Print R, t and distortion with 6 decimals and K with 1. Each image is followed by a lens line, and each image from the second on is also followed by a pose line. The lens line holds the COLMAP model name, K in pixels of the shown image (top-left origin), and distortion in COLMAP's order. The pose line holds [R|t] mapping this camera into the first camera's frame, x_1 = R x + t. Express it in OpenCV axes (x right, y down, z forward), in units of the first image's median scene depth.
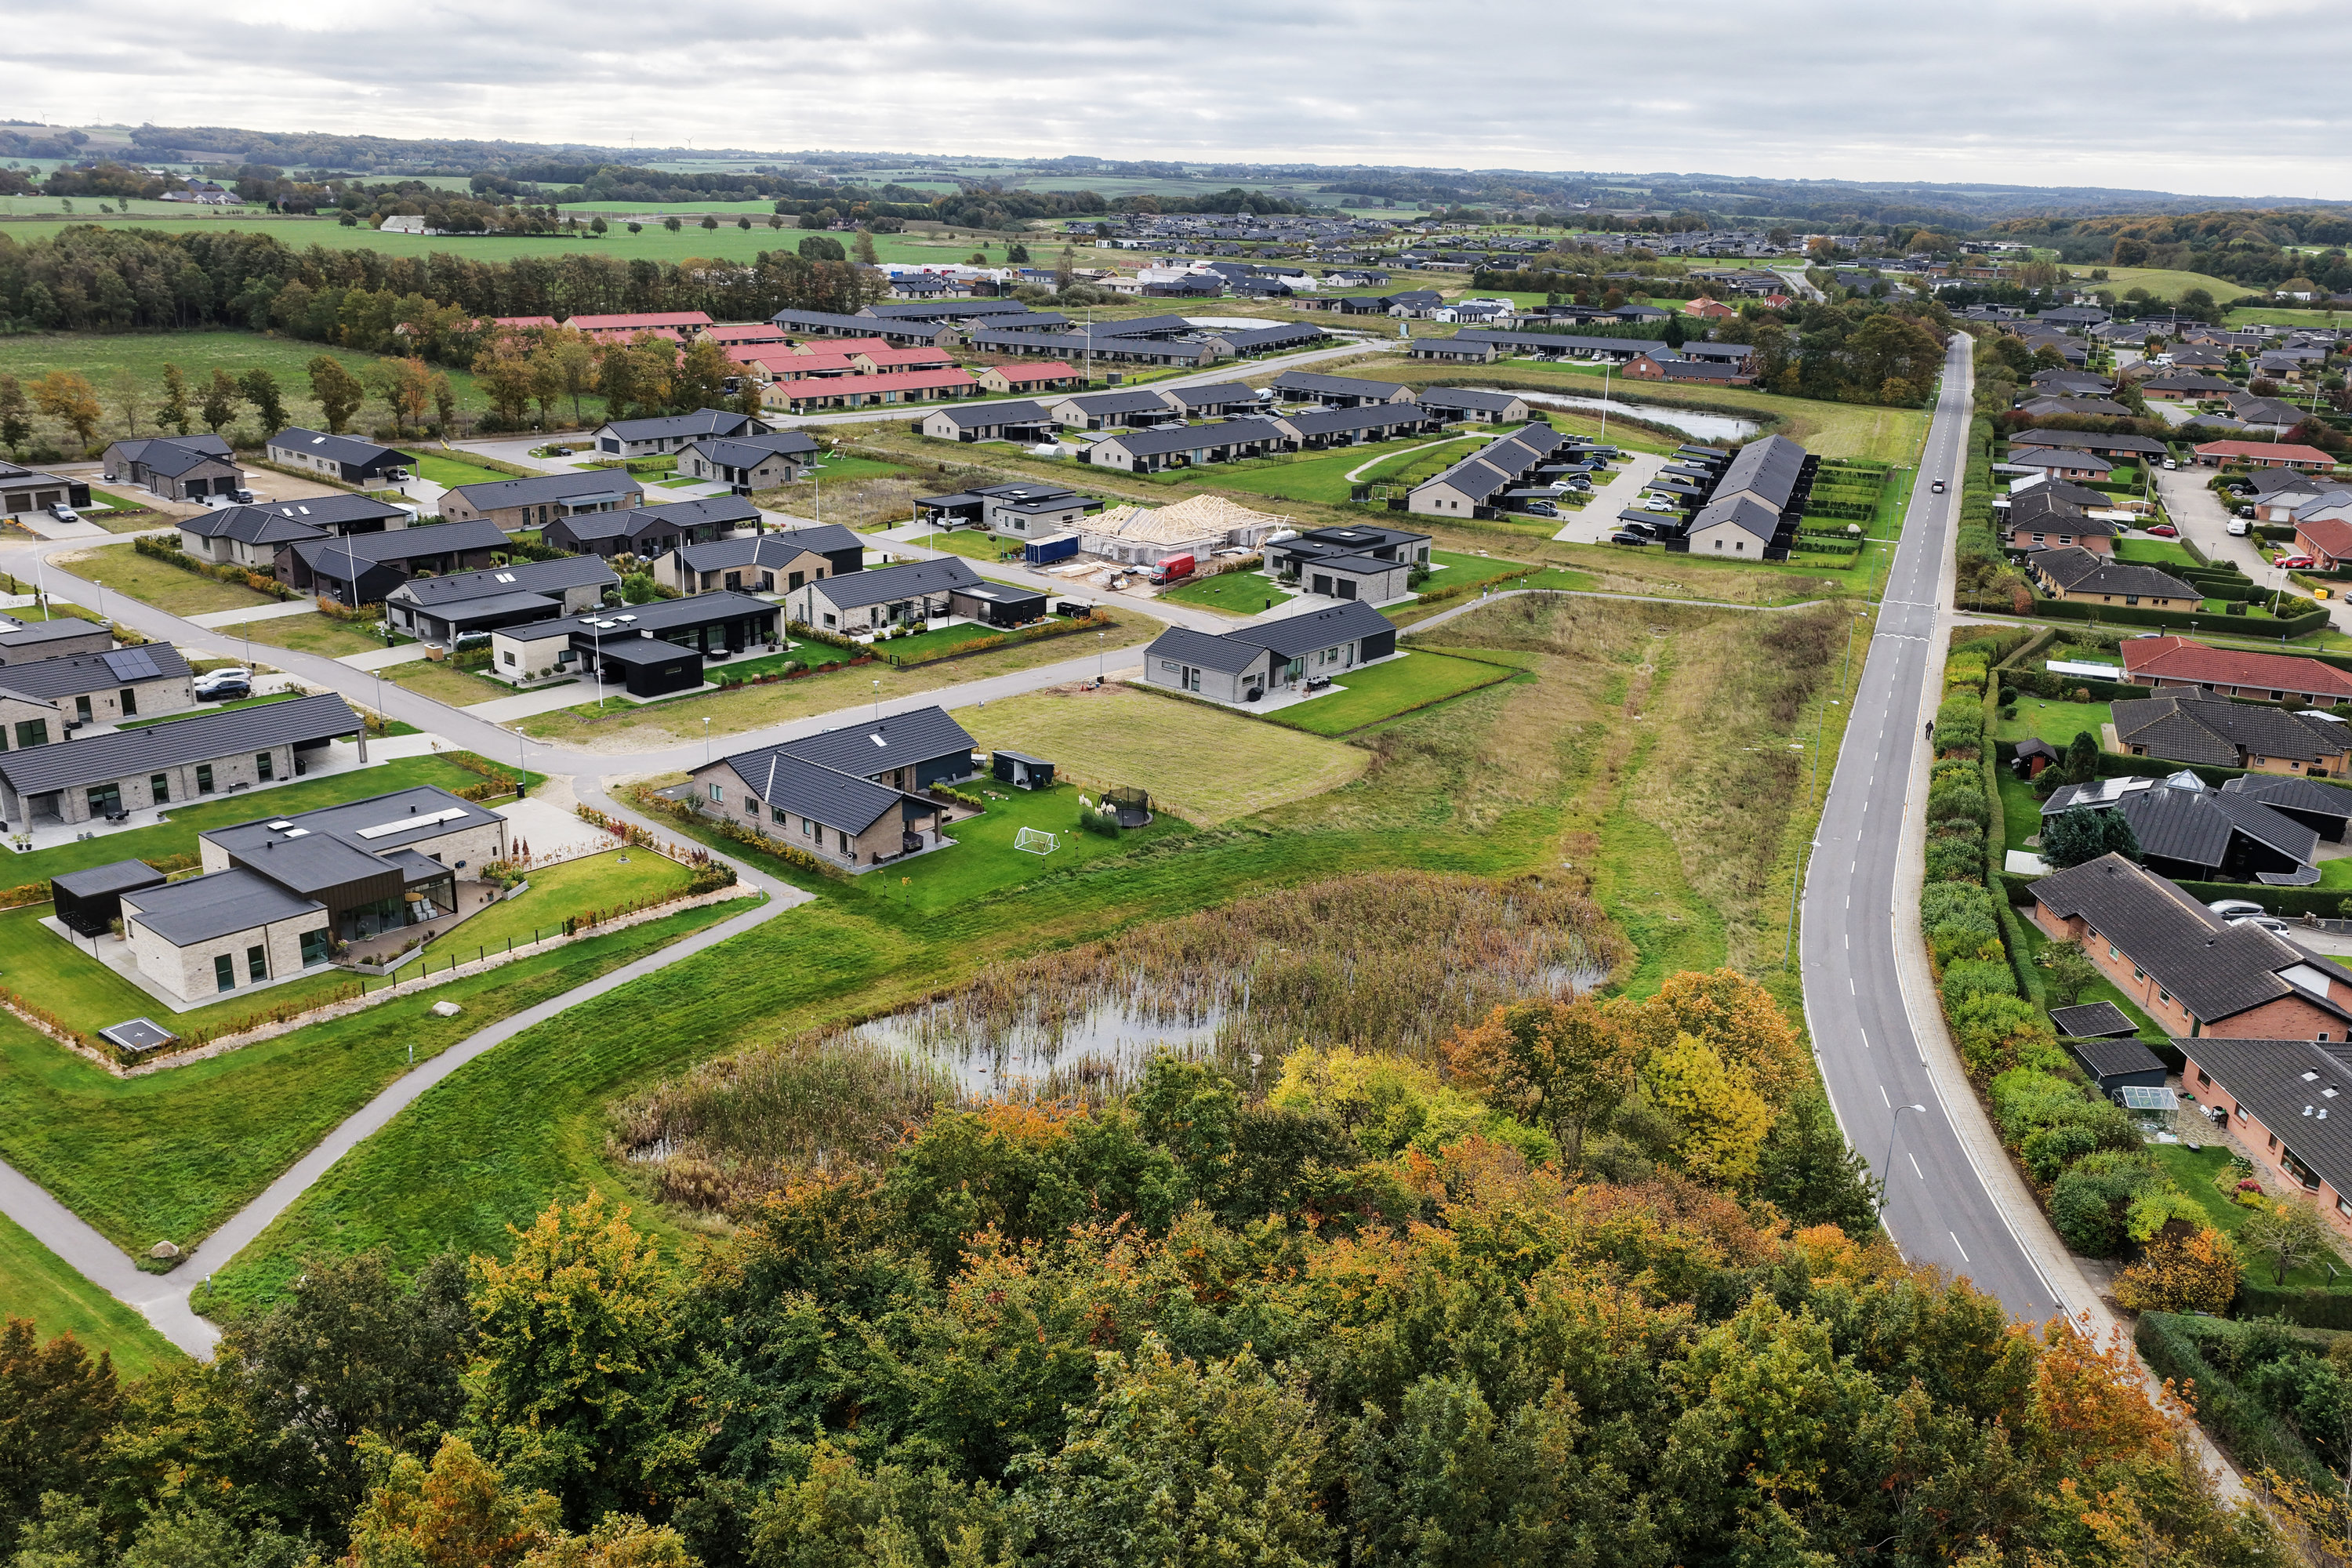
lens RADIAL K [[1954.4, 0, 1176.0], [0, 1954.4, 784.0], [0, 0, 1]] dist [-0.005419, -0.001078]
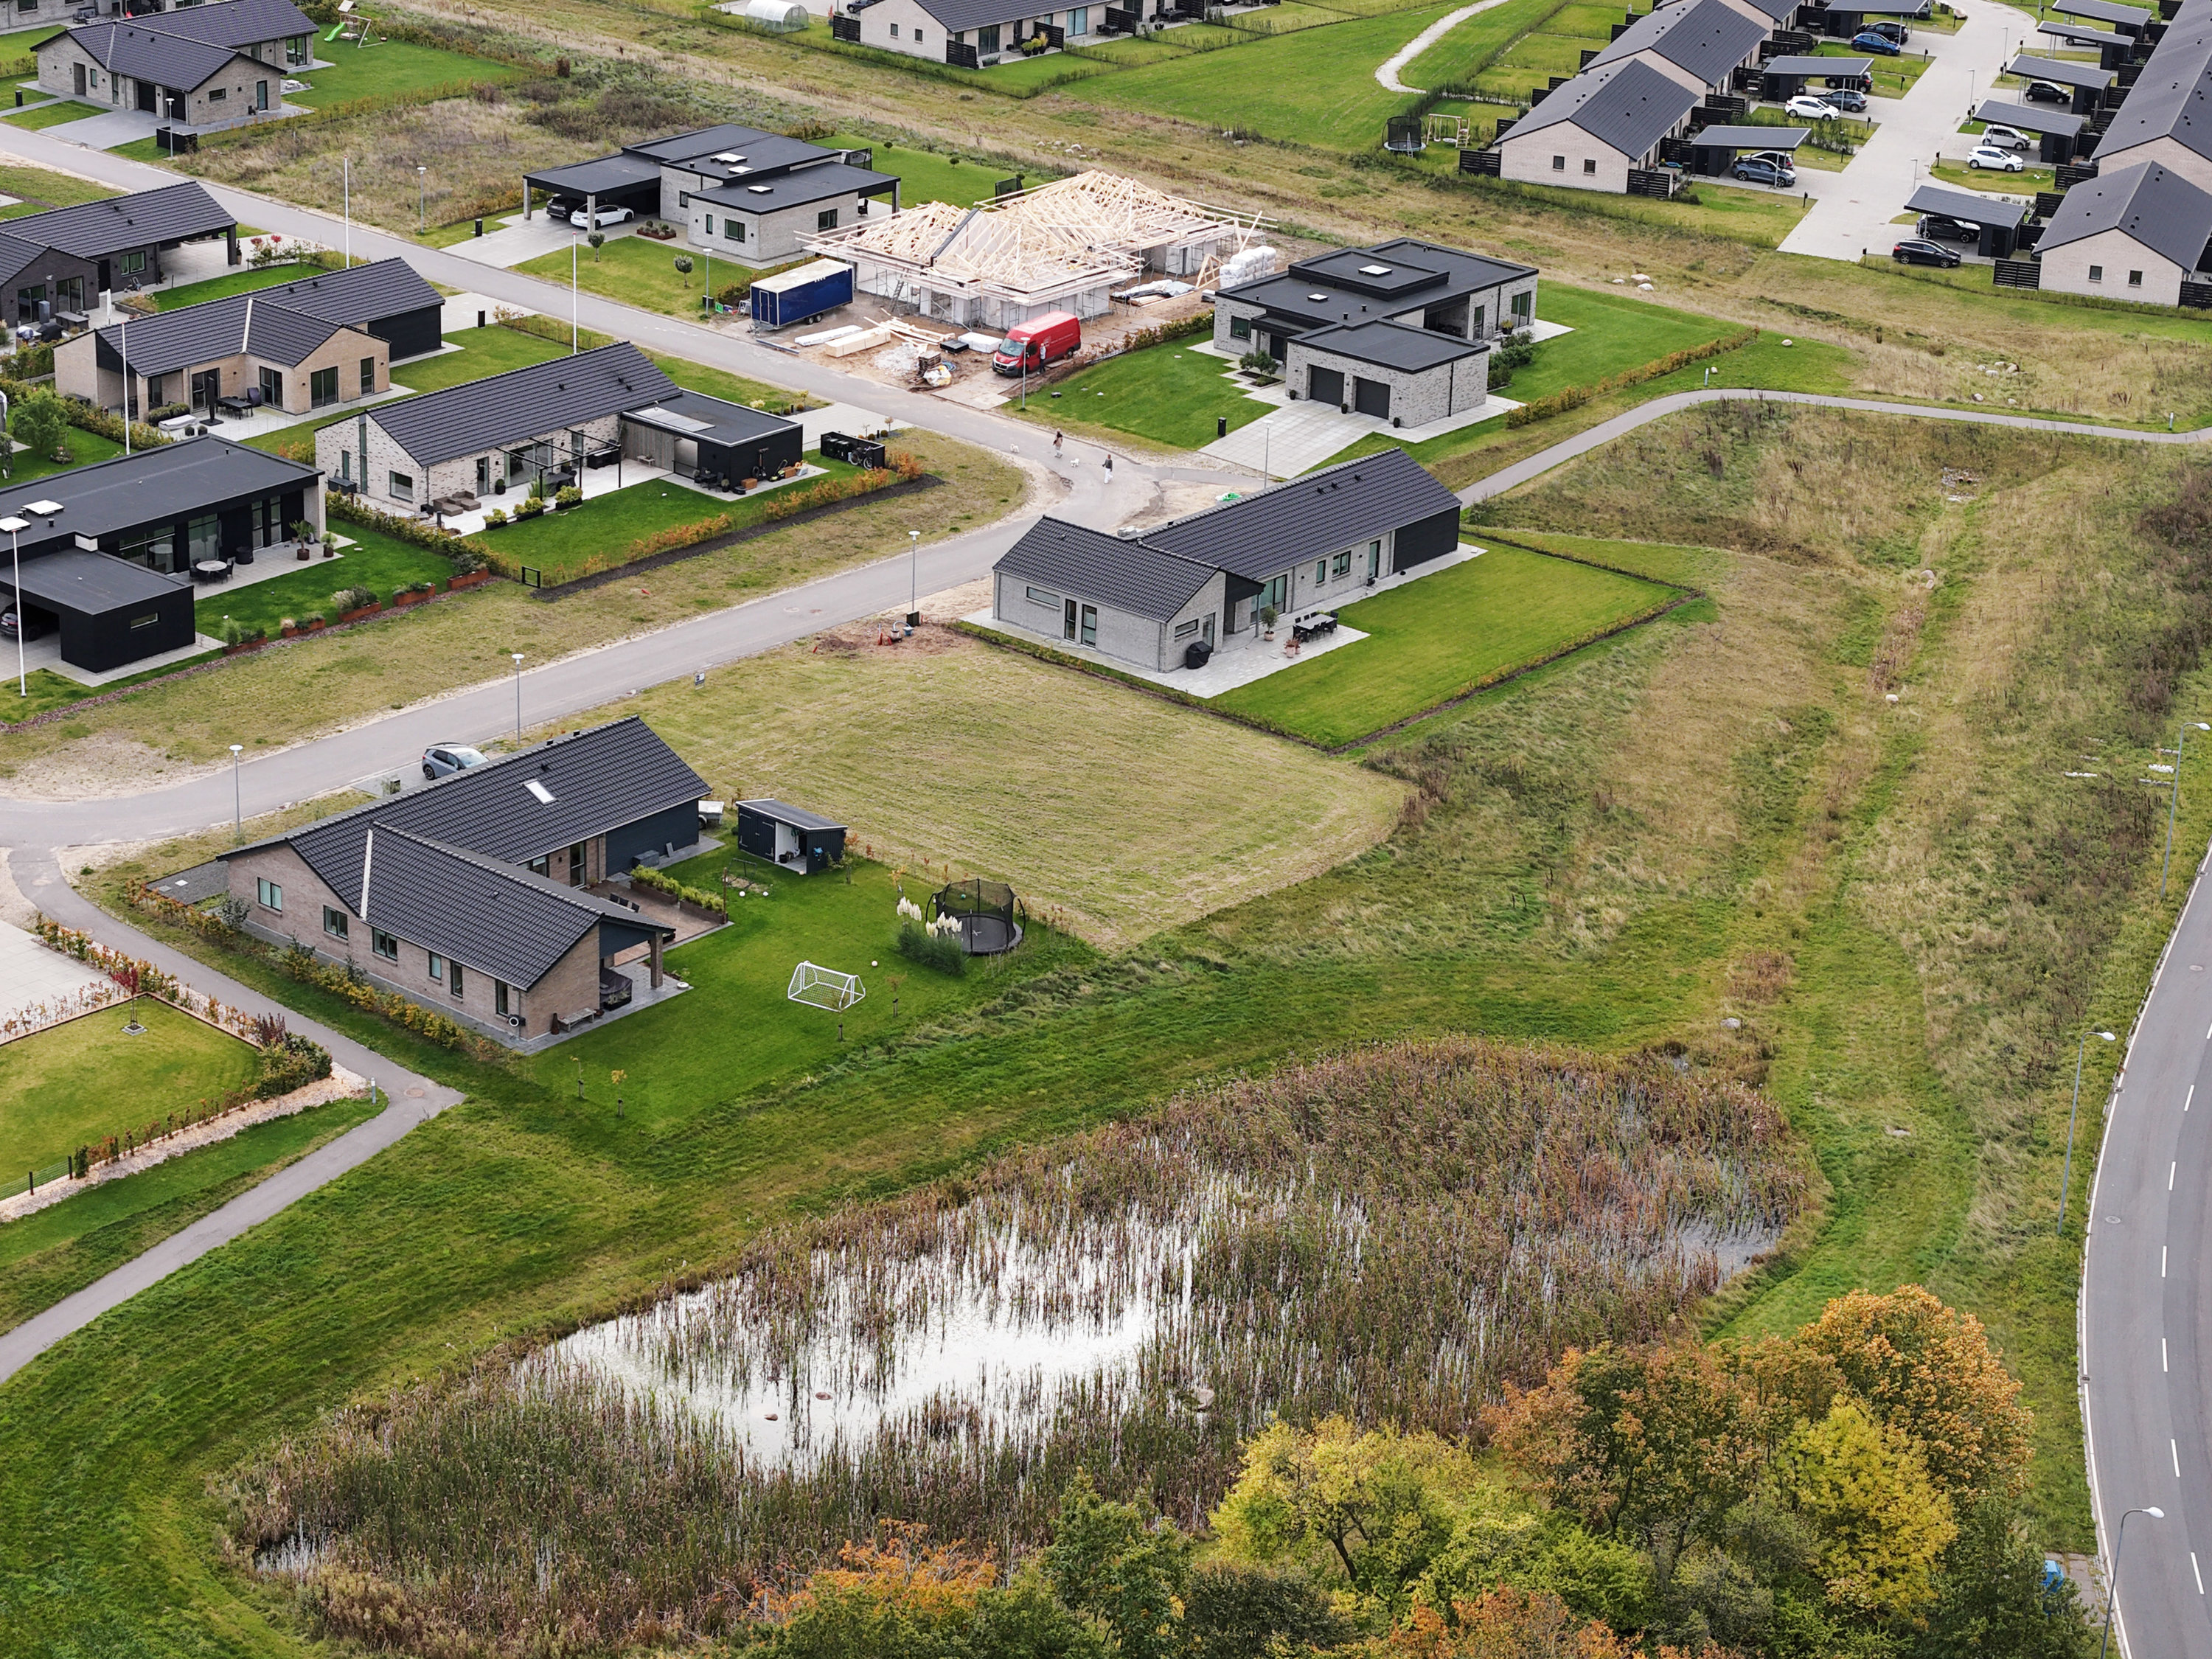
lens RADIAL K [[4549.7, 0, 1106.0], [0, 4549.7, 829.5], [0, 0, 1]] dist [-0.246933, 1.378606]
pose [[0.999707, 0.002328, 0.024092, -0.018169], [-0.004098, 0.997274, 0.073677, -0.104491], [-0.023855, -0.073754, 0.996991, -0.310606]]
